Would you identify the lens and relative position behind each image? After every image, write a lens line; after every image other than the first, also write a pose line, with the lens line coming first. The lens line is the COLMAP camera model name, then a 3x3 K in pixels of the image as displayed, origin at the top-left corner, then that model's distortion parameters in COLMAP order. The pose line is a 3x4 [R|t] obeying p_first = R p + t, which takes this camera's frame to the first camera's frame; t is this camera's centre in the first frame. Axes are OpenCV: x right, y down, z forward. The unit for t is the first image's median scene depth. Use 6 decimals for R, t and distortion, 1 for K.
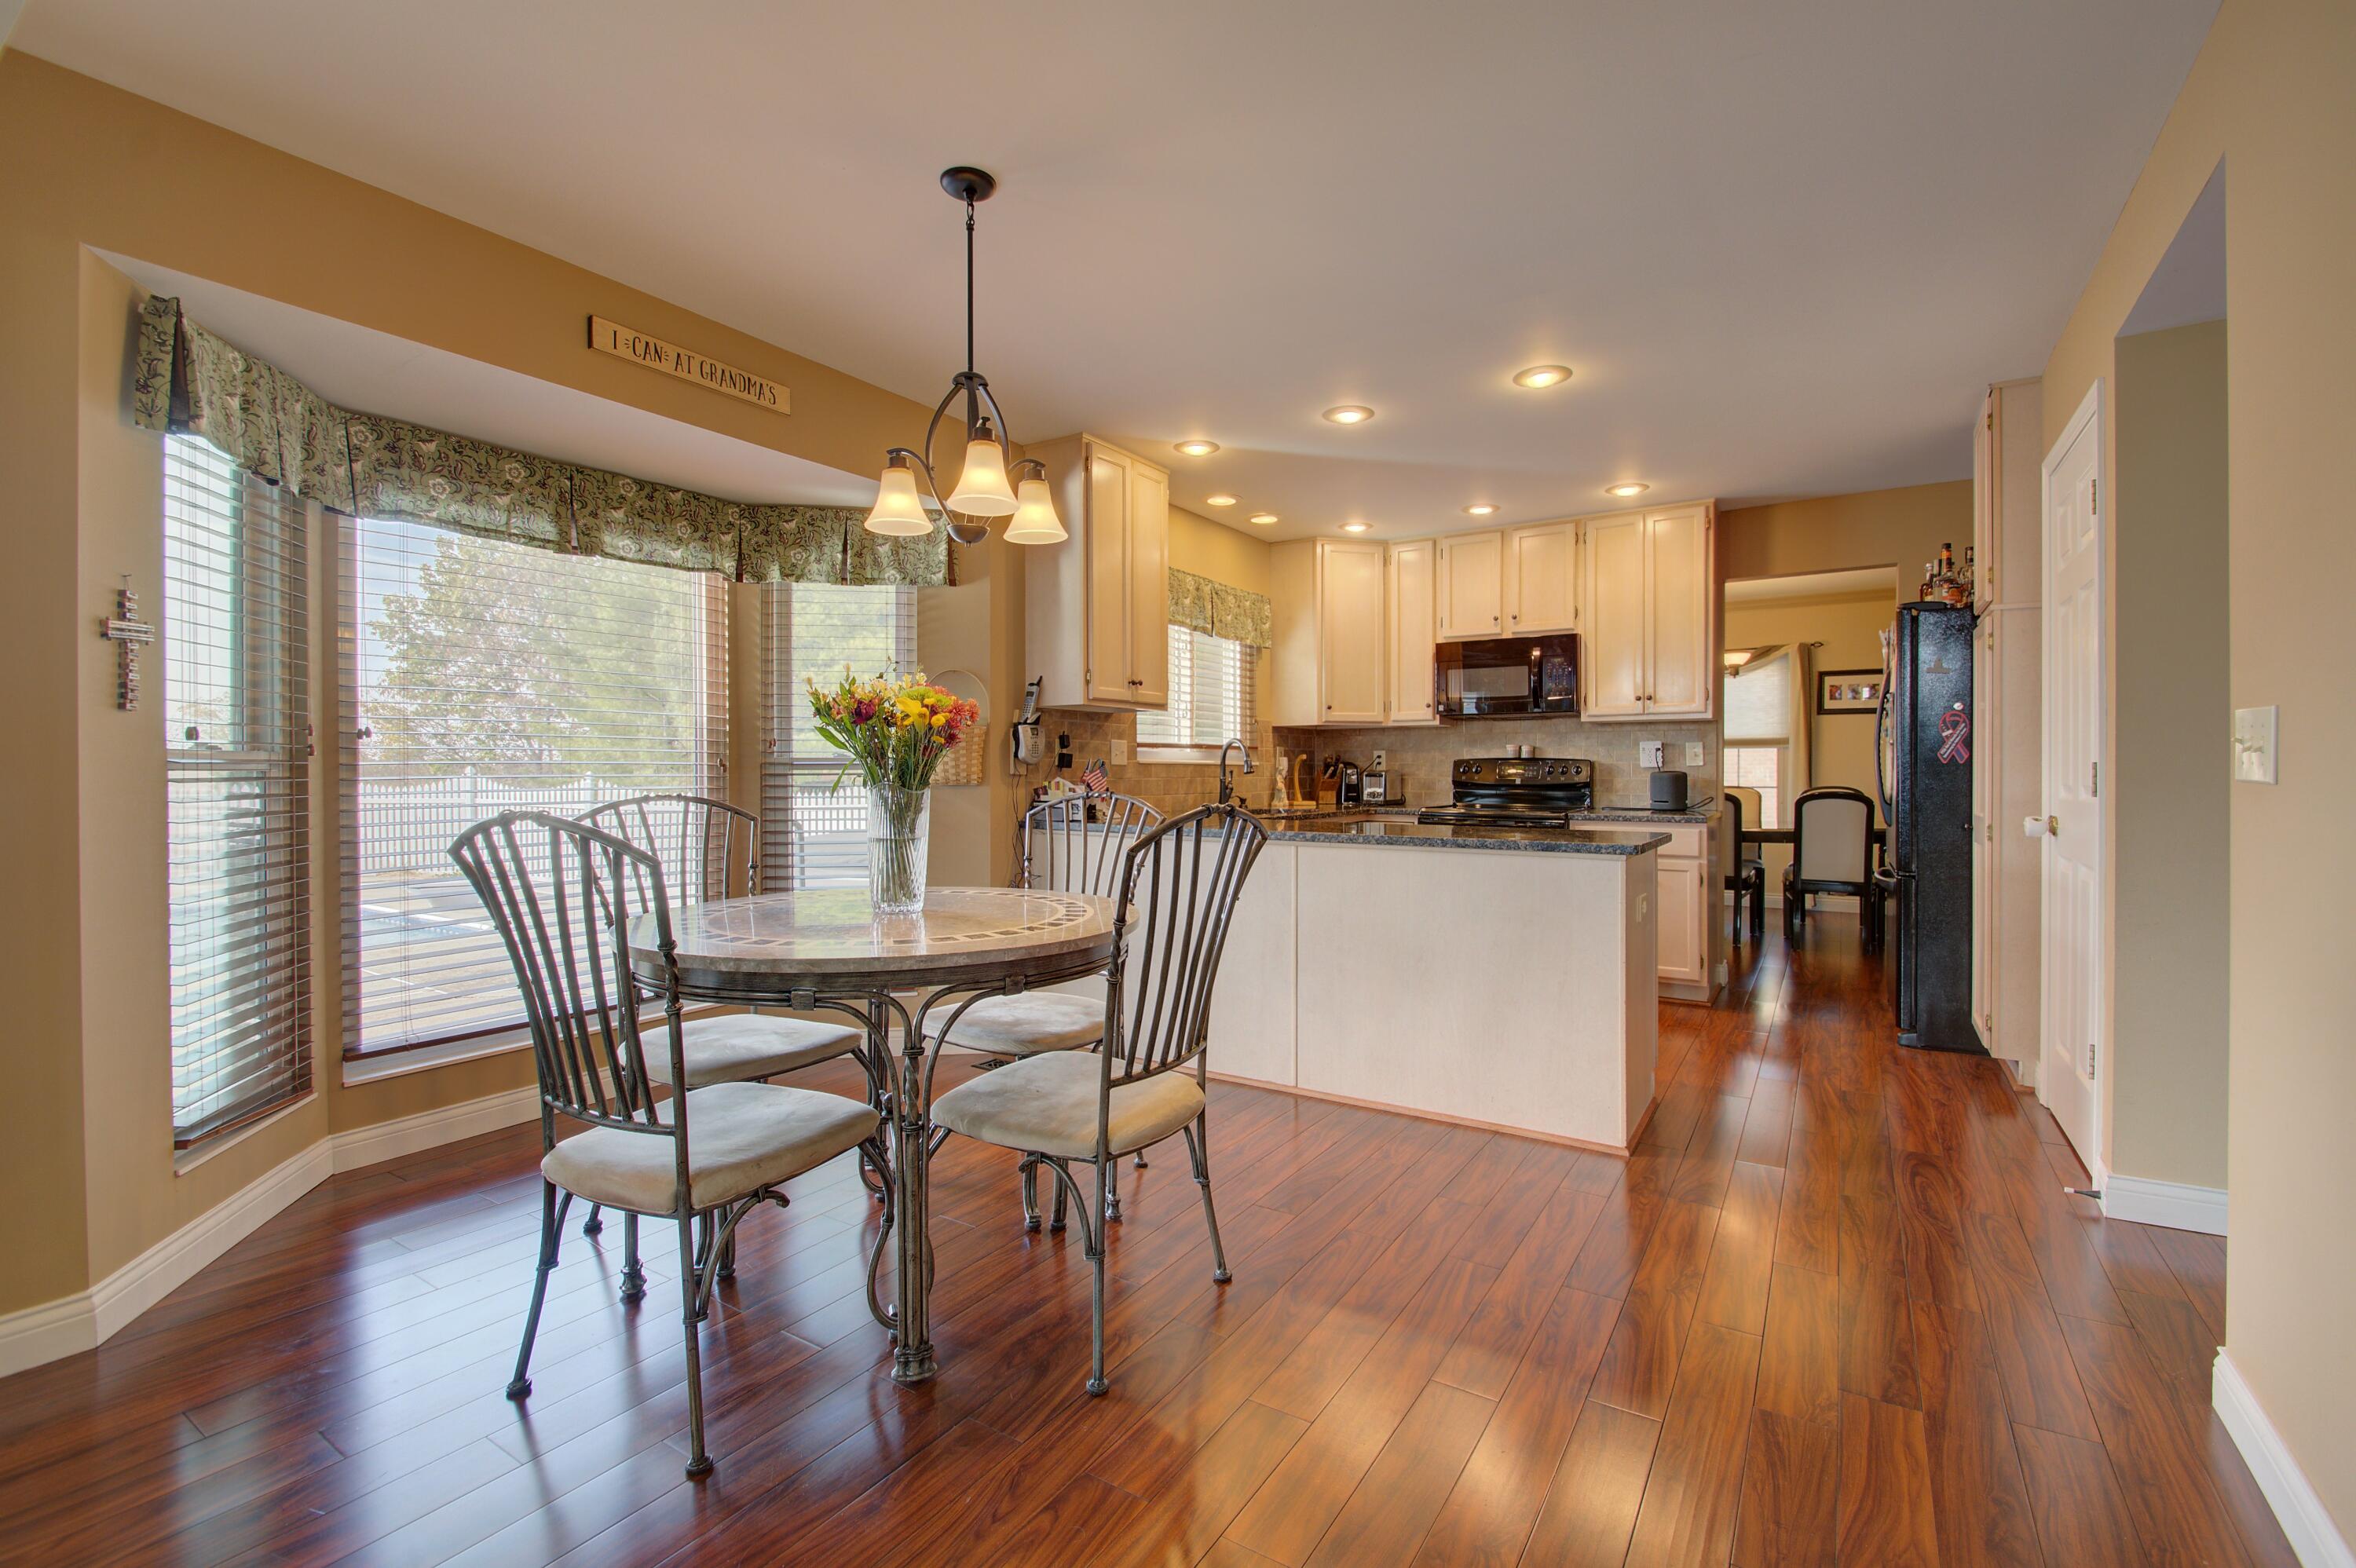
lens RADIAL K [[1027.4, 0, 1178.0], [0, 1027.4, 784.0], [0, 0, 1]] dist [-0.011835, -0.010404]
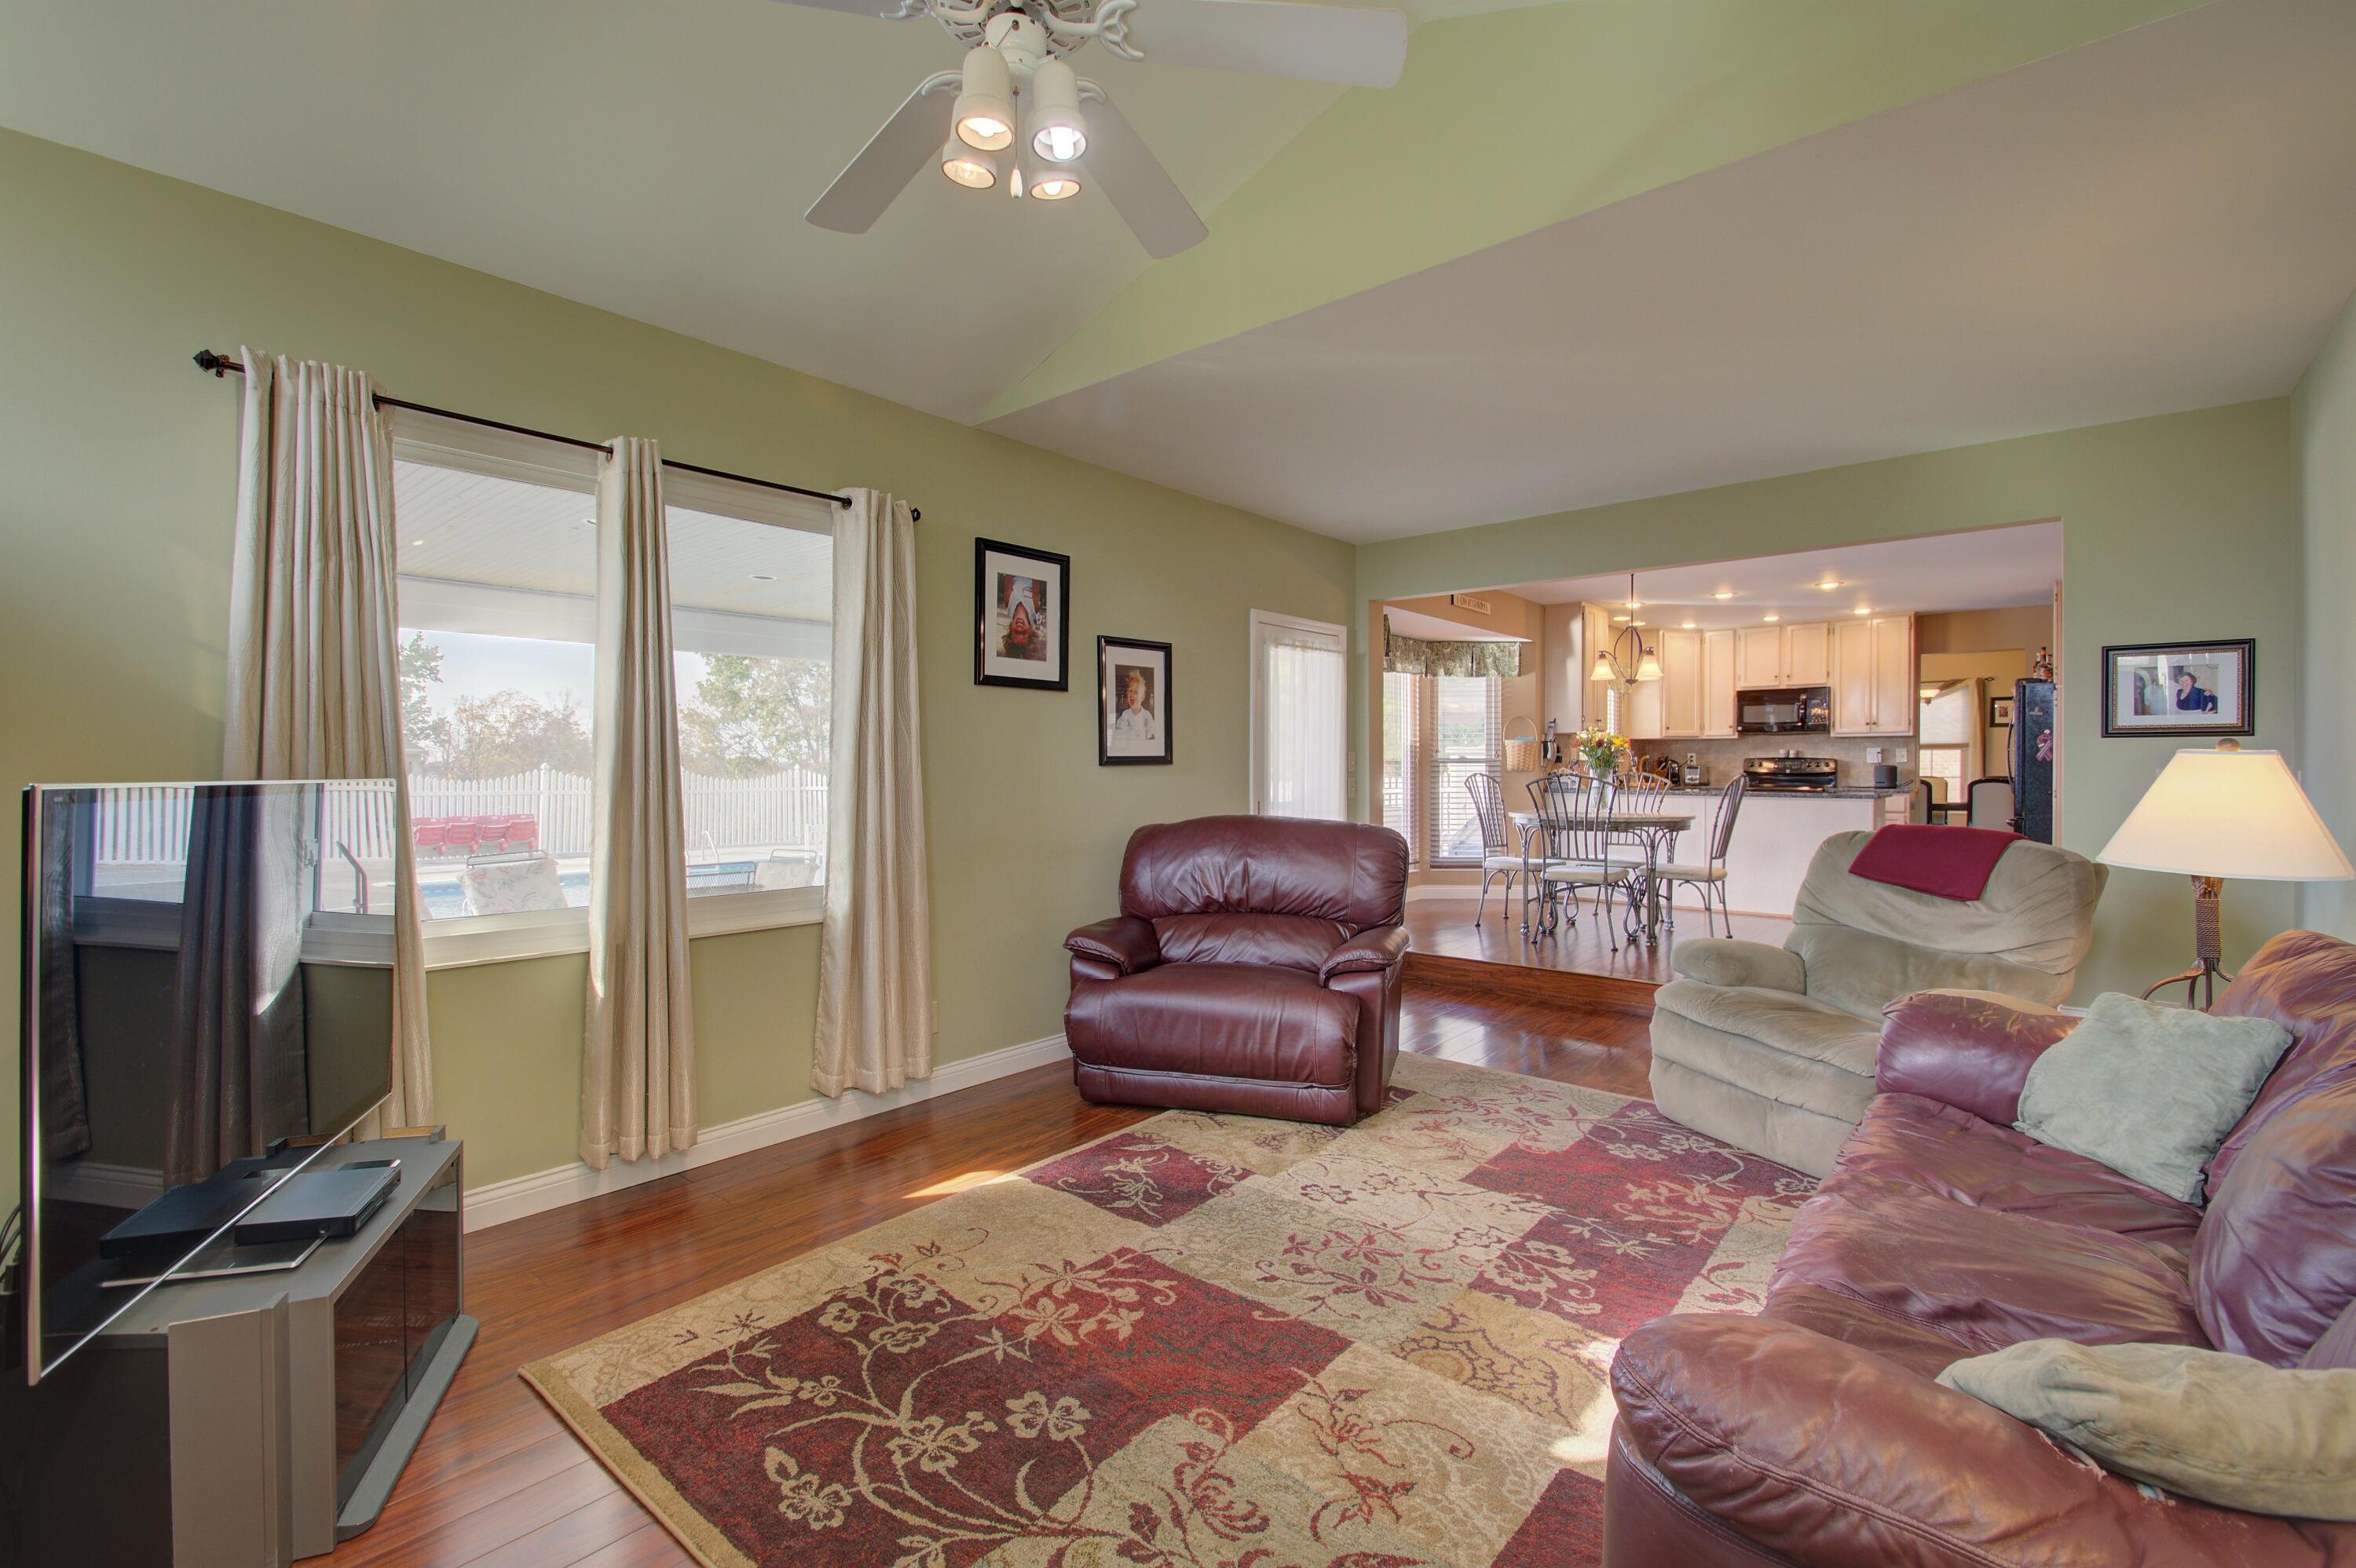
lens RADIAL K [[1020.4, 0, 1179.6], [0, 1020.4, 775.4], [0, 0, 1]] dist [0.002331, -0.010258]
pose [[0.990472, 0.001129, -0.137709, -0.435536], [-0.001879, 0.999984, -0.005320, 0.015207], [0.137701, 0.005528, 0.990458, -0.815072]]
